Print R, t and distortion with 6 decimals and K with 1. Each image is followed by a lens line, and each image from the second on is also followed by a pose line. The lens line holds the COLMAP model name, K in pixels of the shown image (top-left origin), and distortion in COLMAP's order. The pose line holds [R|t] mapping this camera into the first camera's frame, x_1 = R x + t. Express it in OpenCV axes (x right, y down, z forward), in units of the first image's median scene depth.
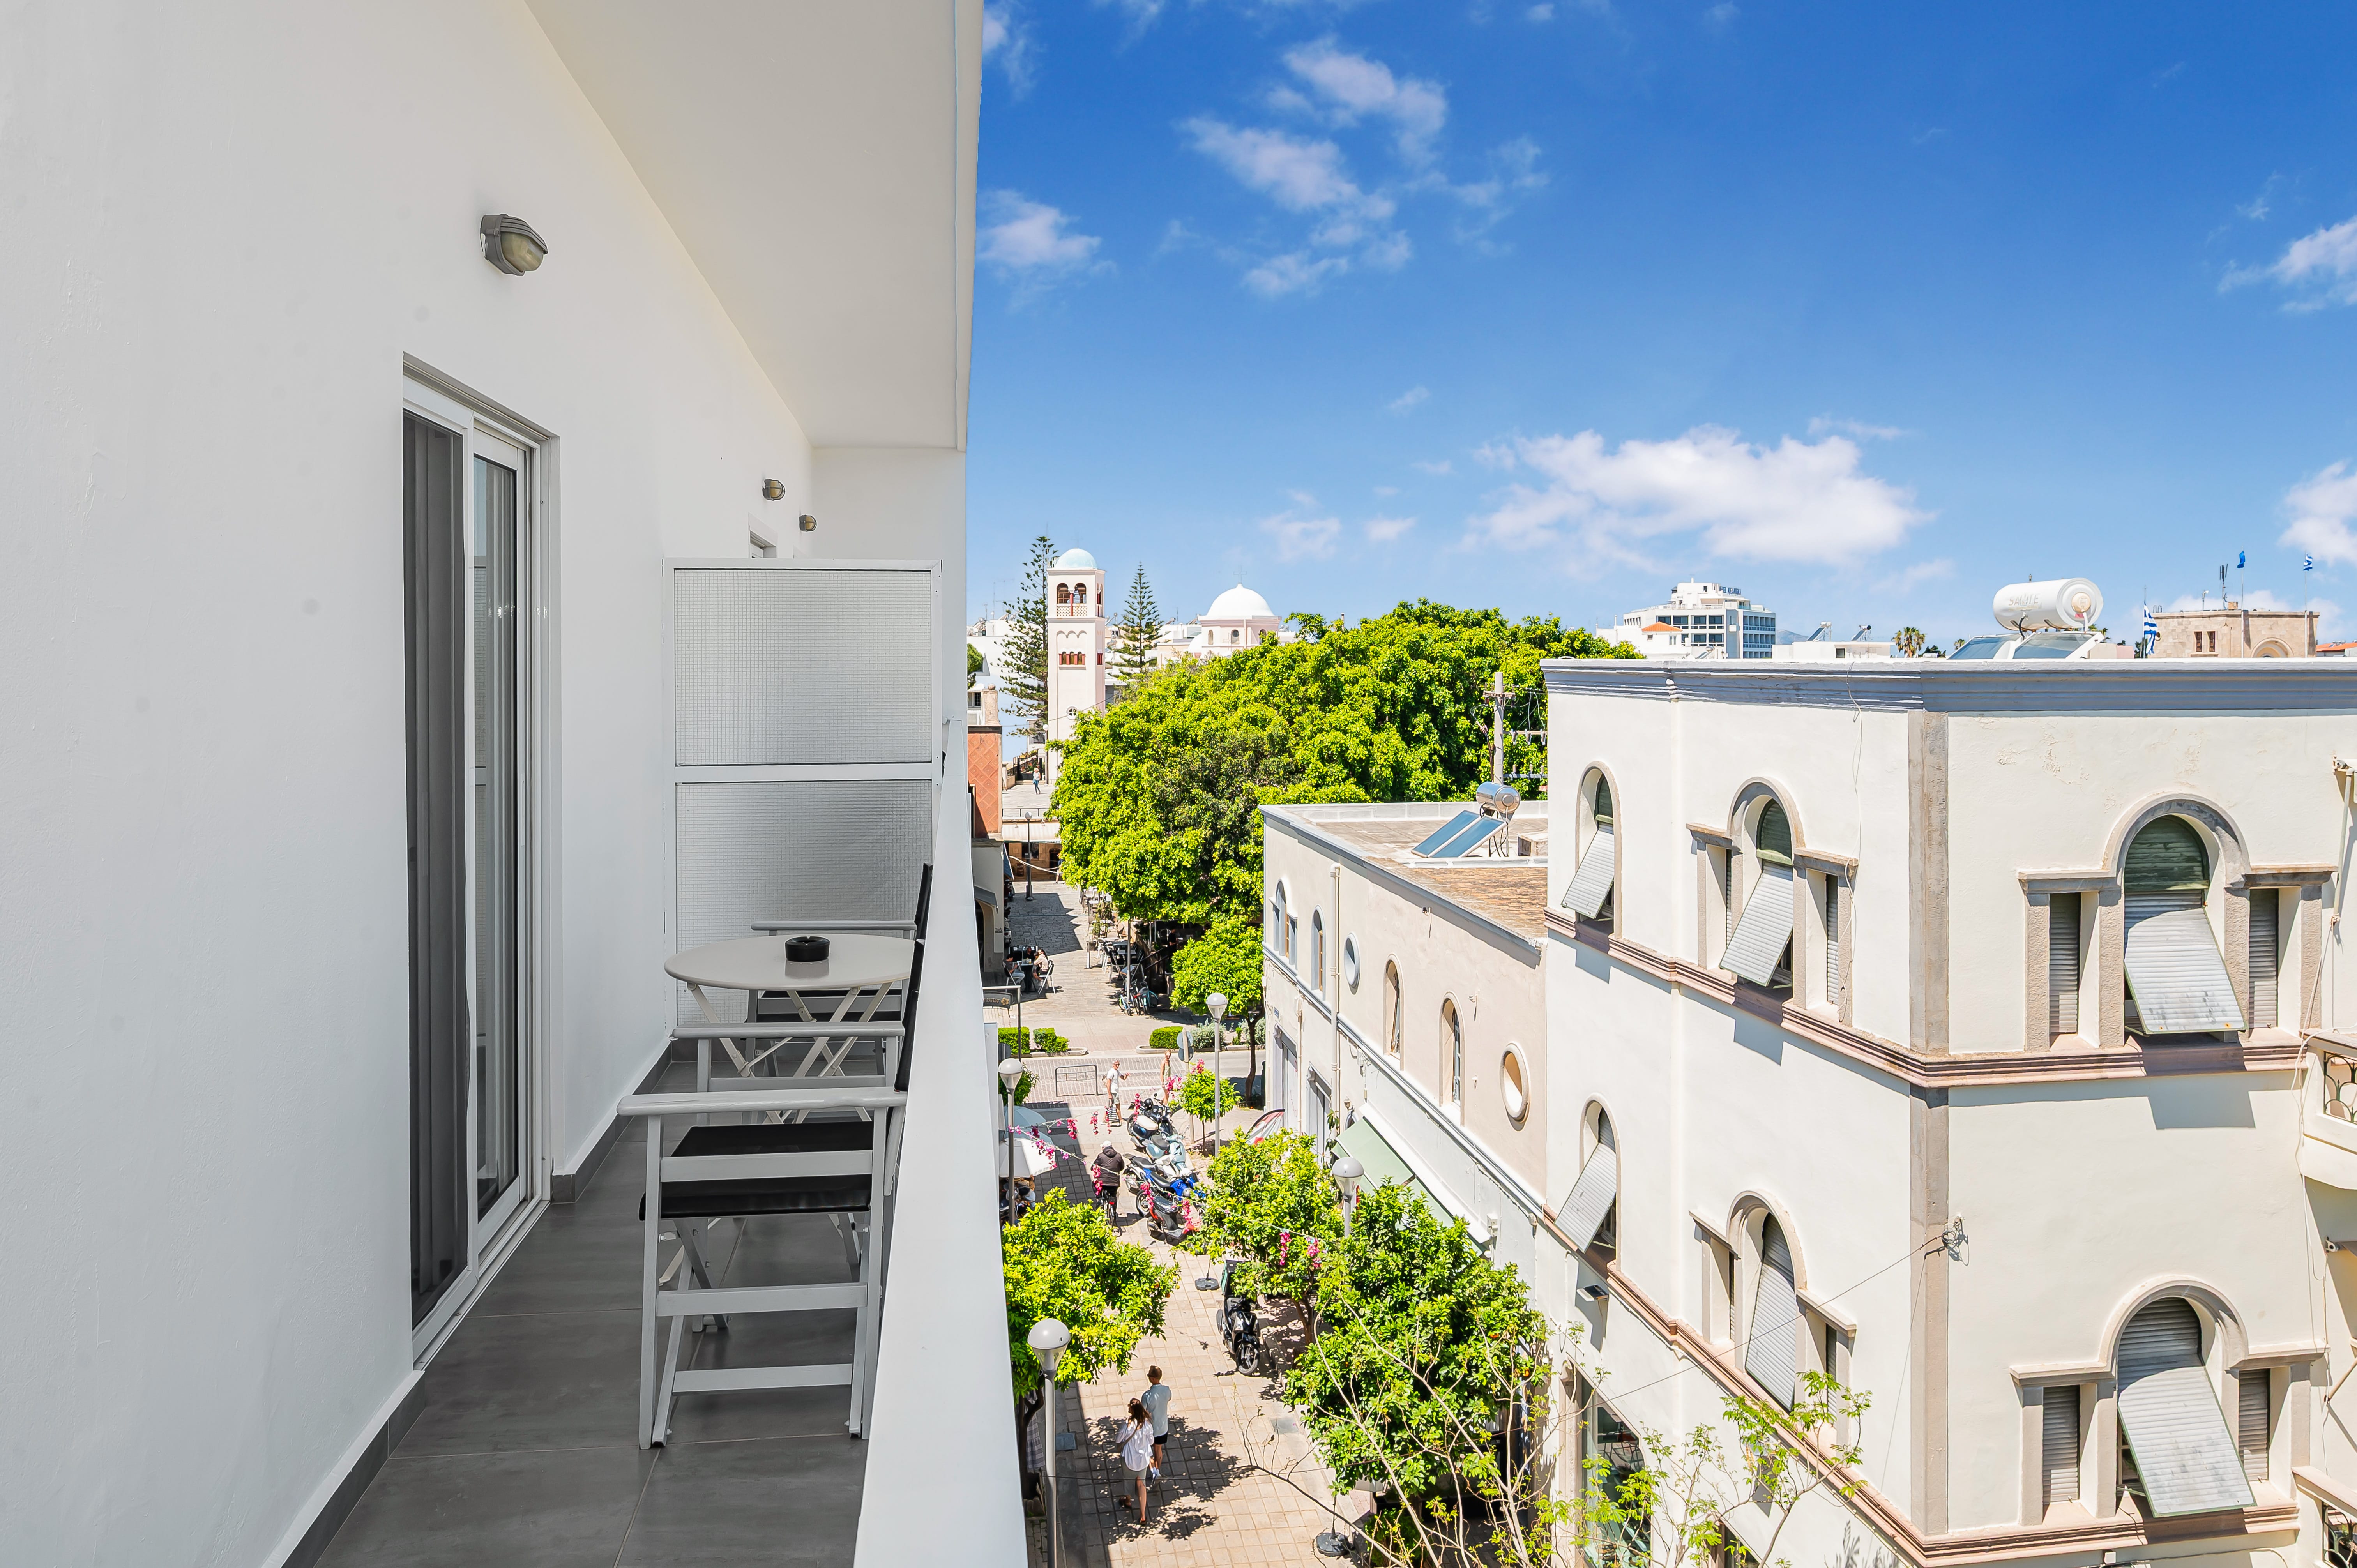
lens RADIAL K [[1543.8, 0, 1189.5], [0, 1543.8, 666.8], [0, 0, 1]] dist [0.001867, -0.002562]
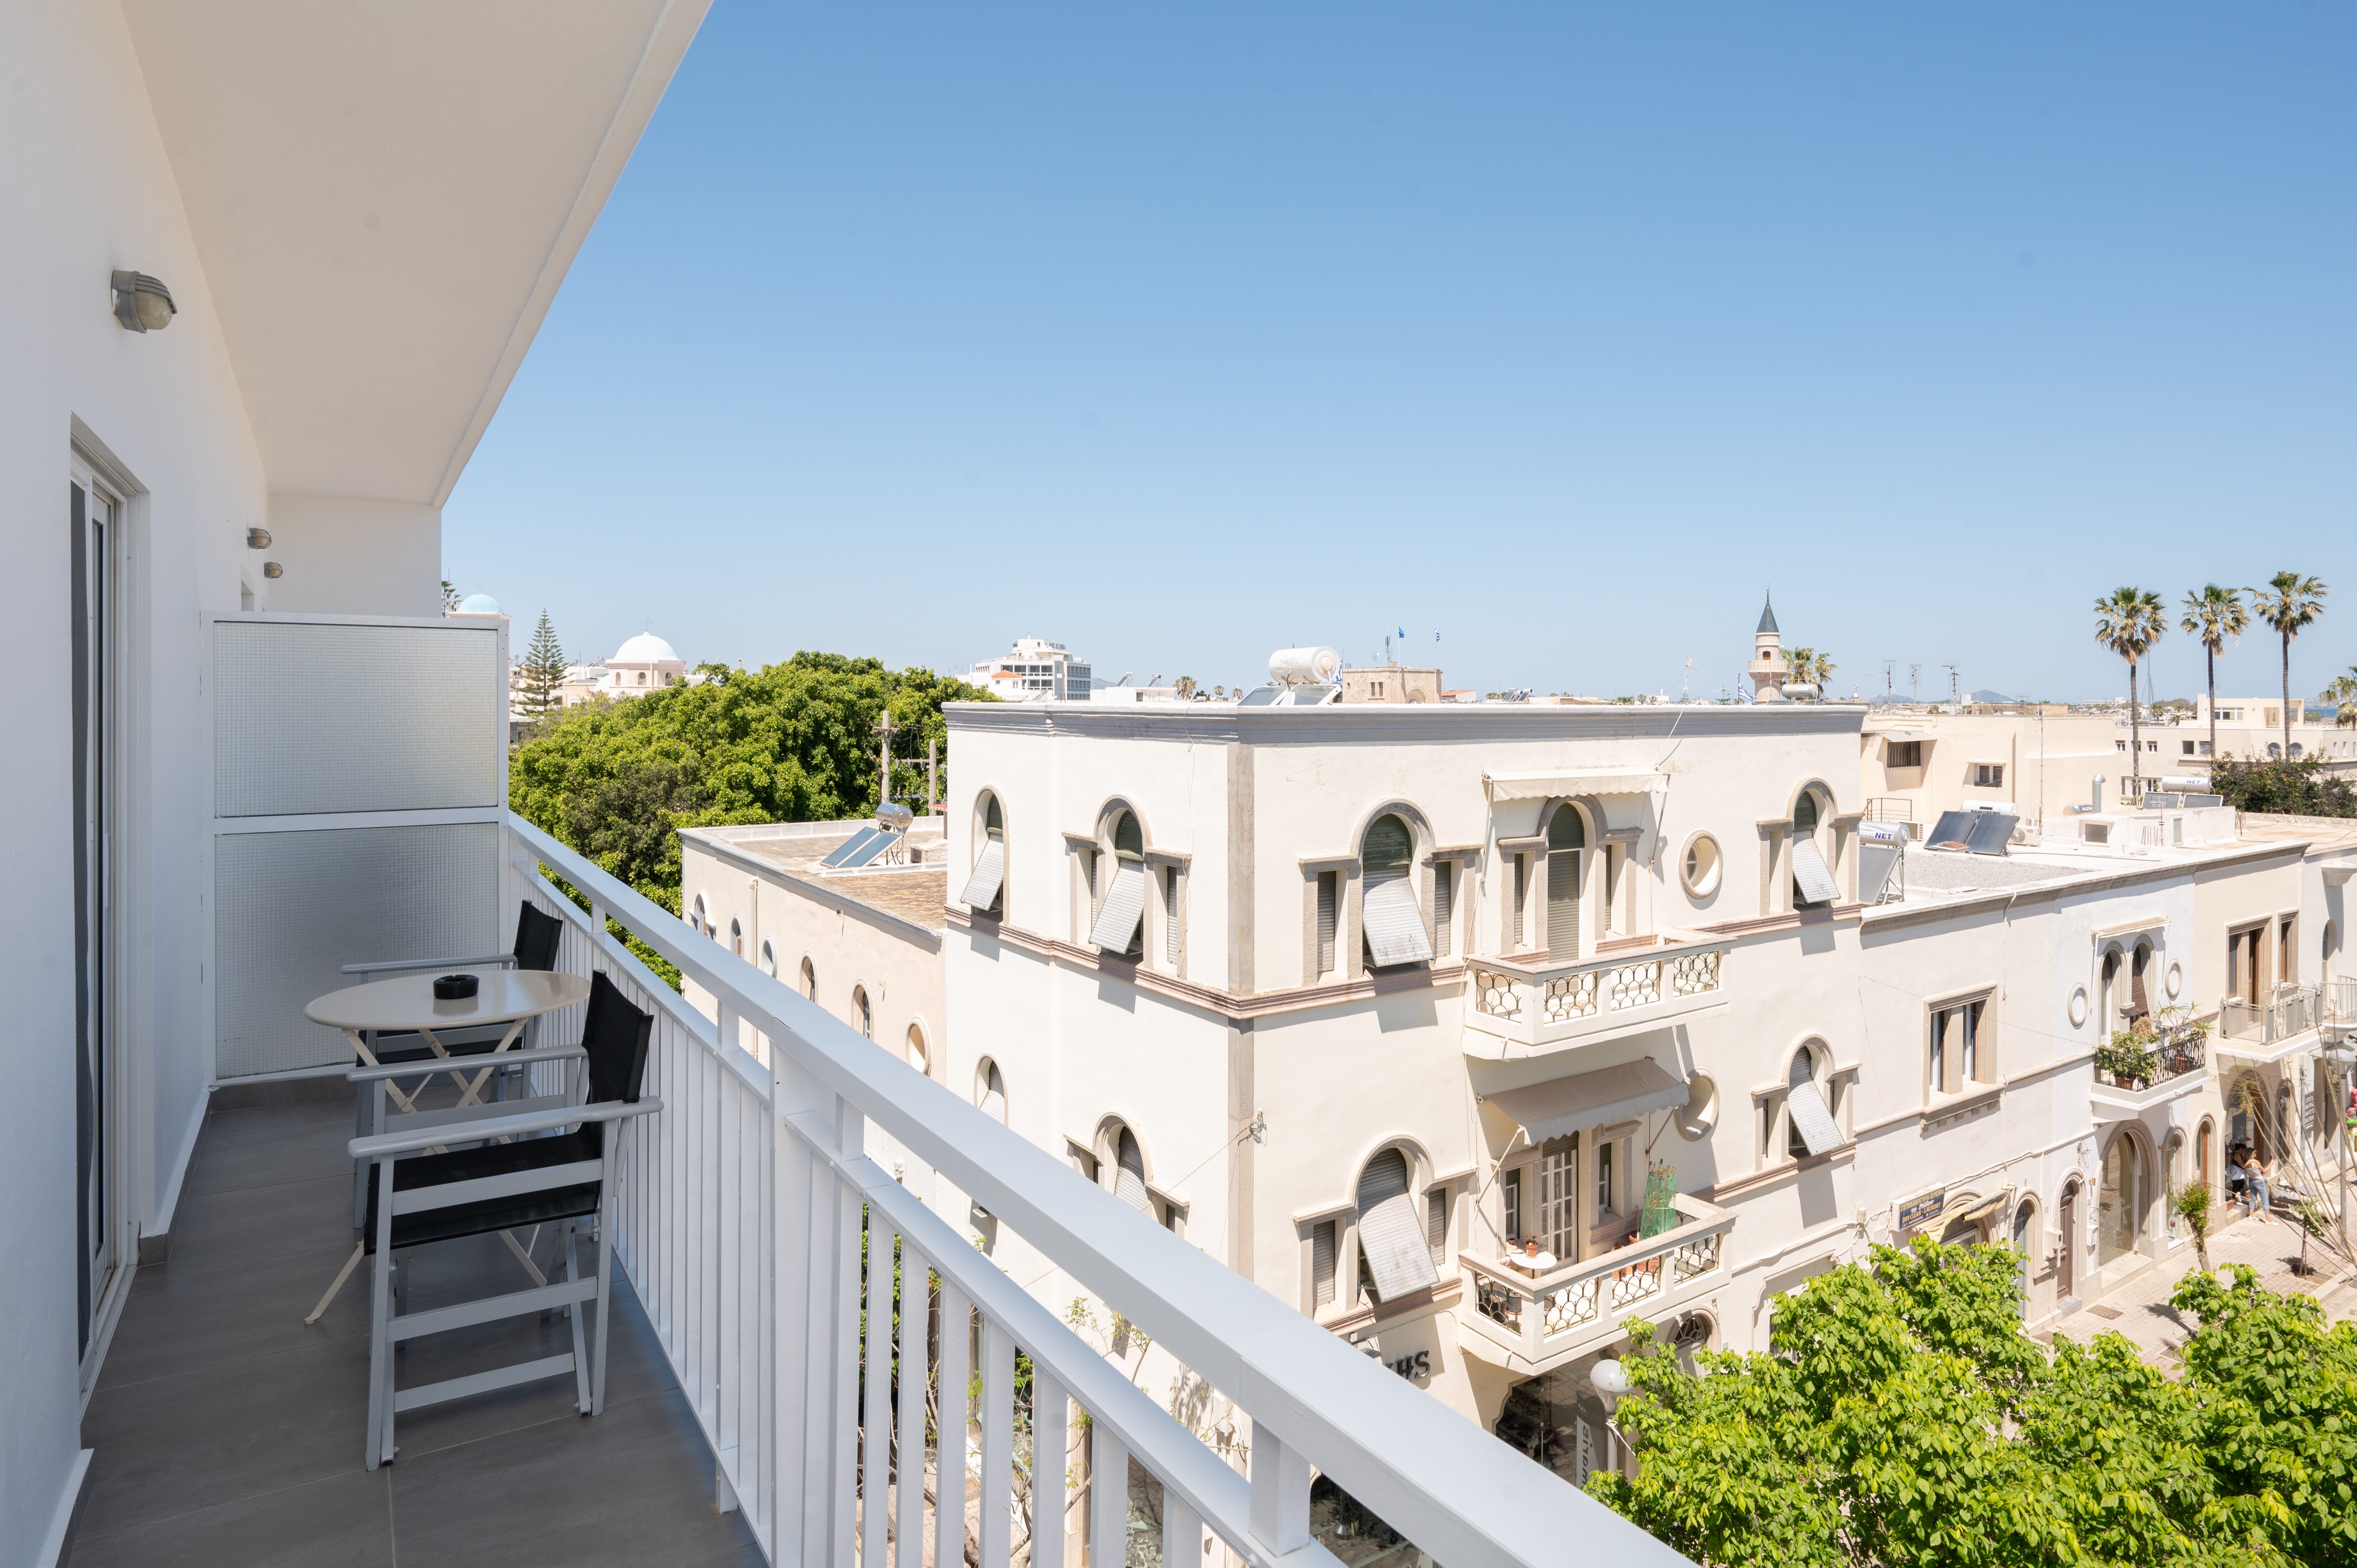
lens RADIAL K [[1280.0, 0, 1160.1], [0, 1280.0, 712.7], [0, 0, 1]] dist [0.005057, -0.001454]
pose [[0.914615, -0.000557, 0.404326, -0.042787], [-0.001644, 0.999986, 0.005096, -0.003833], [-0.404323, -0.005326, 0.914601, -0.004463]]
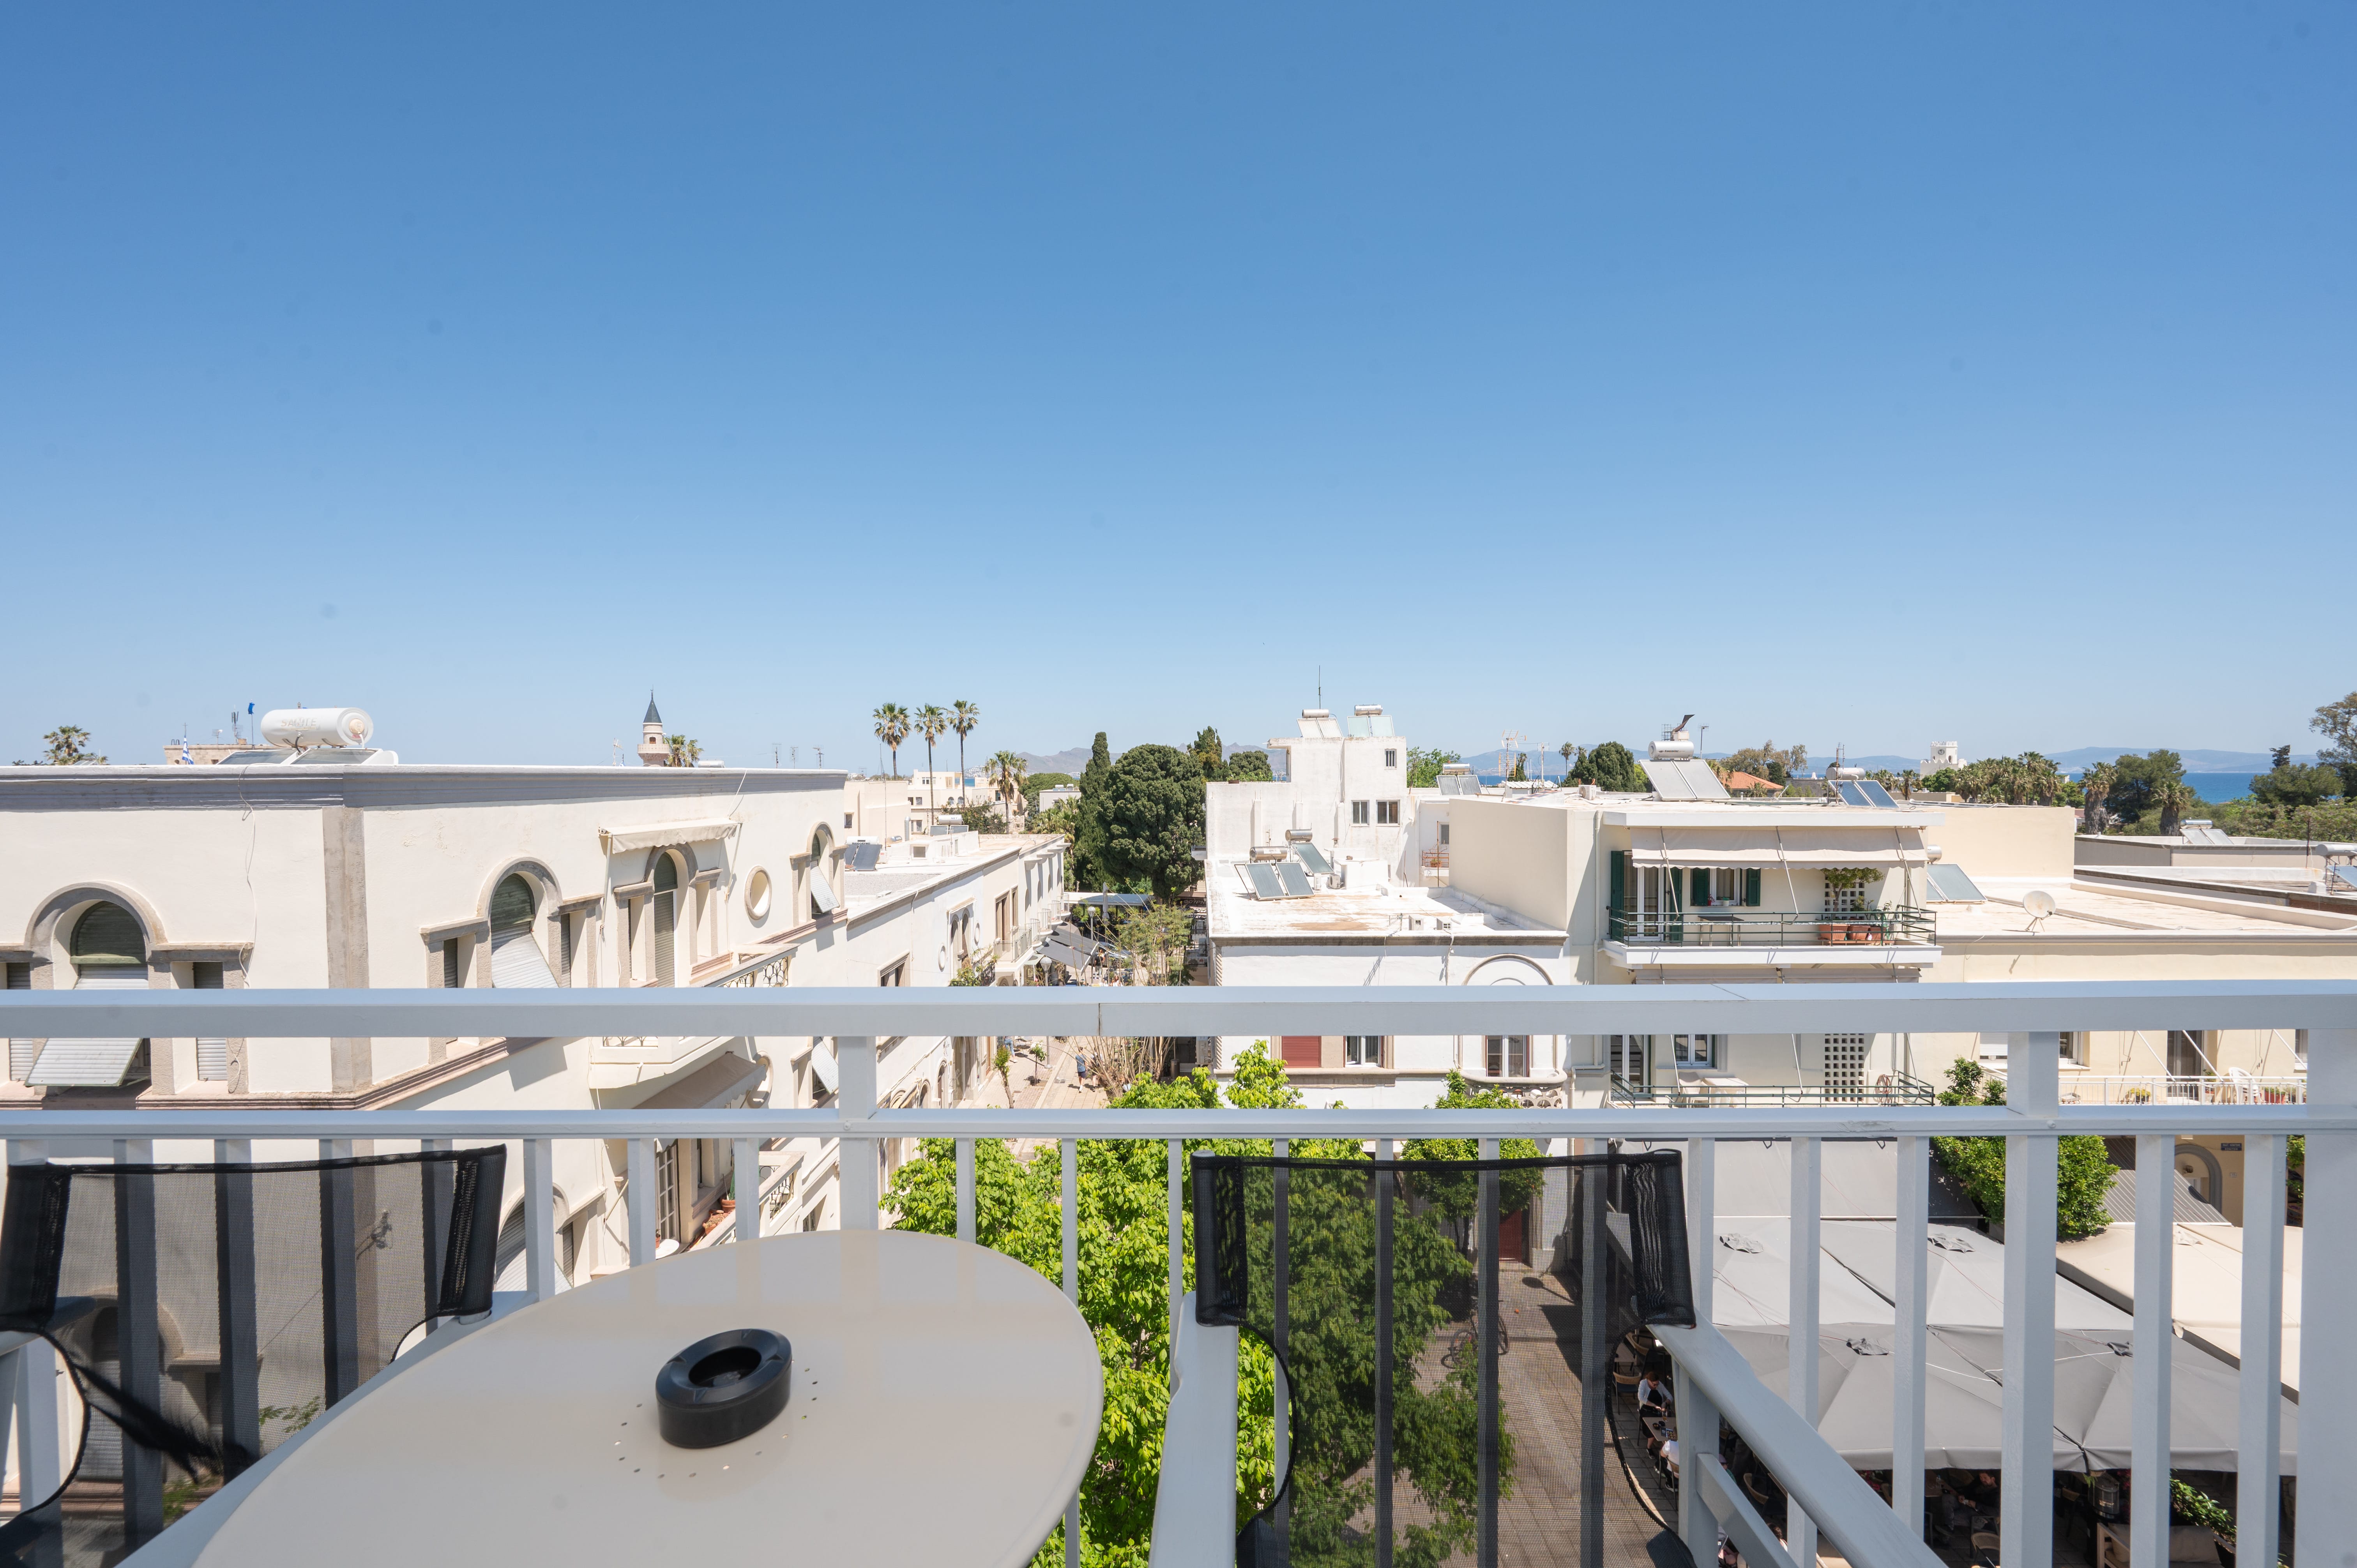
lens RADIAL K [[934.0, 0, 1166.5], [0, 934.0, 796.6], [0, 0, 1]] dist [0.000060, 0.000190]
pose [[0.181690, -0.022915, 0.983089, -0.115339], [0.010022, 0.999720, 0.021451, 0.011375], [-0.983305, 0.005955, 0.181868, 0.234428]]
